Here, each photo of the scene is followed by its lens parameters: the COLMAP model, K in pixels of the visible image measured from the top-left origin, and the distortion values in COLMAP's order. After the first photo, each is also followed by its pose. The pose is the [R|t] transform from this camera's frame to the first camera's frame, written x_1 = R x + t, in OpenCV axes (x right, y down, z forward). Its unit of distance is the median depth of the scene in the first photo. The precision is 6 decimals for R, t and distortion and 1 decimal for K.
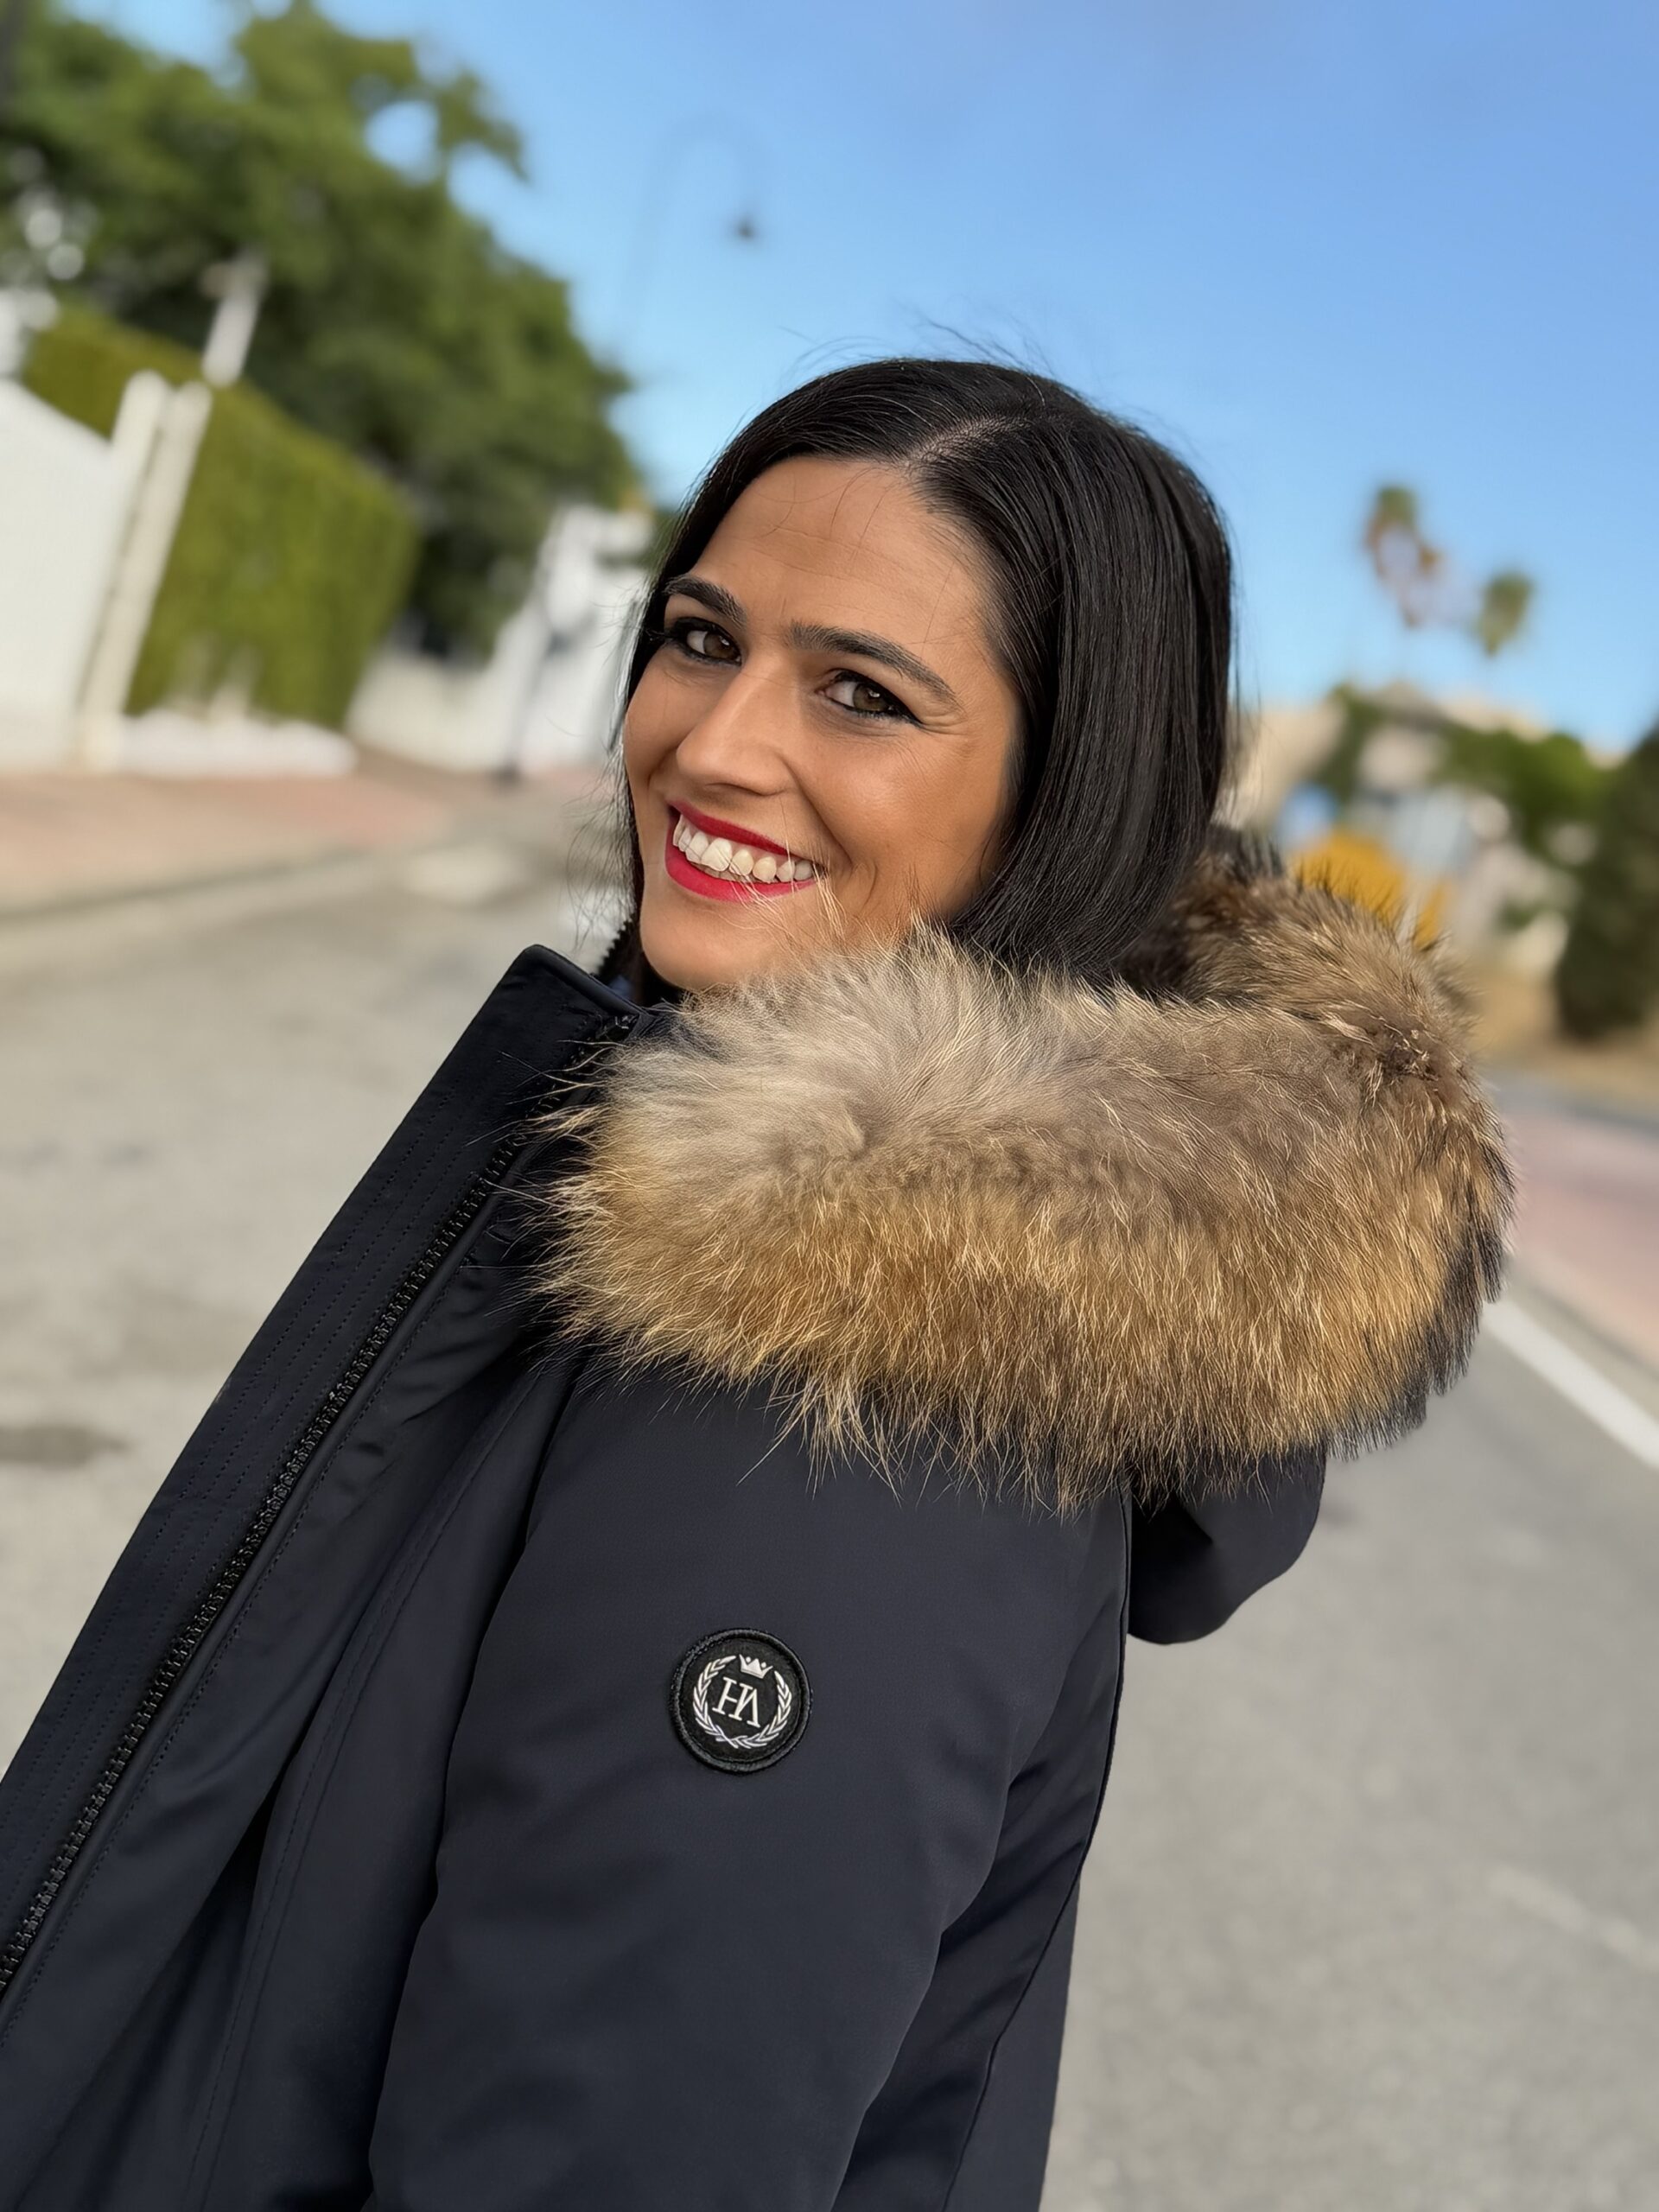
lens RADIAL K [[3010.3, 0, 831.0], [0, 3010.3, 1122.2], [0, 0, 1]] dist [0.101933, 0.000000]
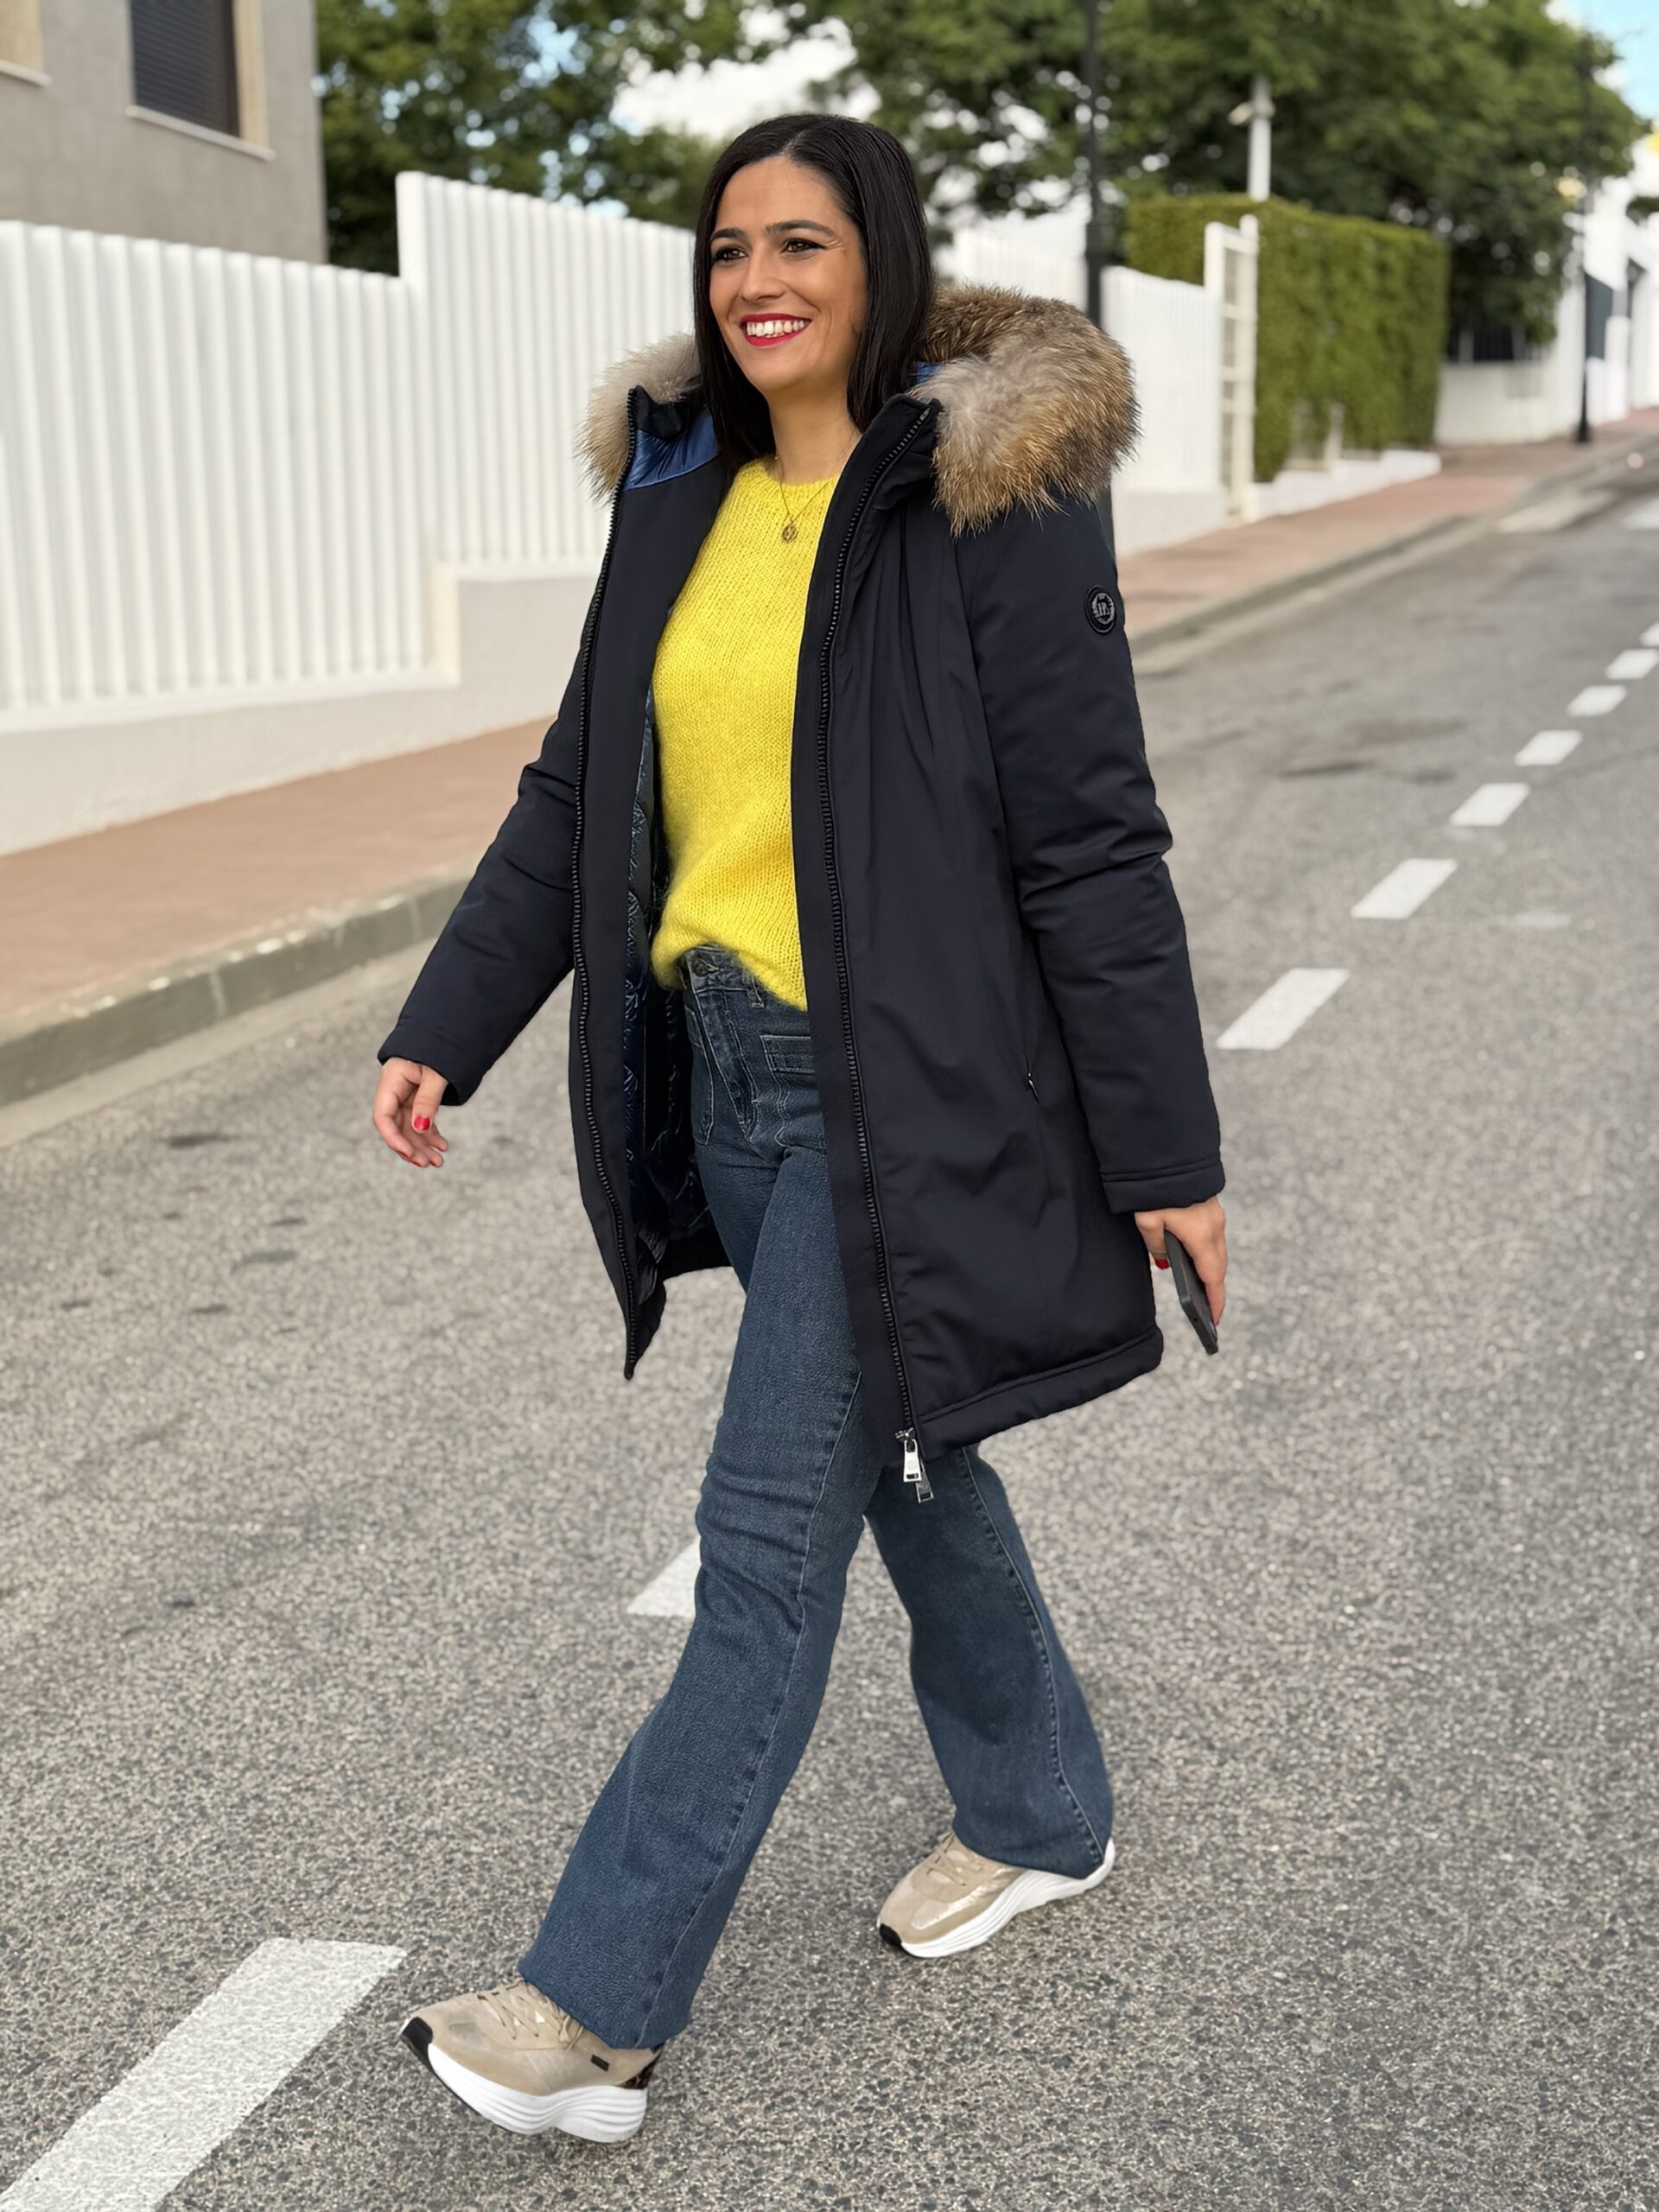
lens RADIAL K [[3010.3, 0, 829.4], [0, 3010.3, 1107.8], [0, 0, 1]] dist [0.101933, 0.000000]
pose [[0.883410, -0.245905, -0.398896, 1.112378], [0.273405, 0.961817, 0.012569, 1.145289], [0.380574, -0.120164, 0.916910, -5.792582]]
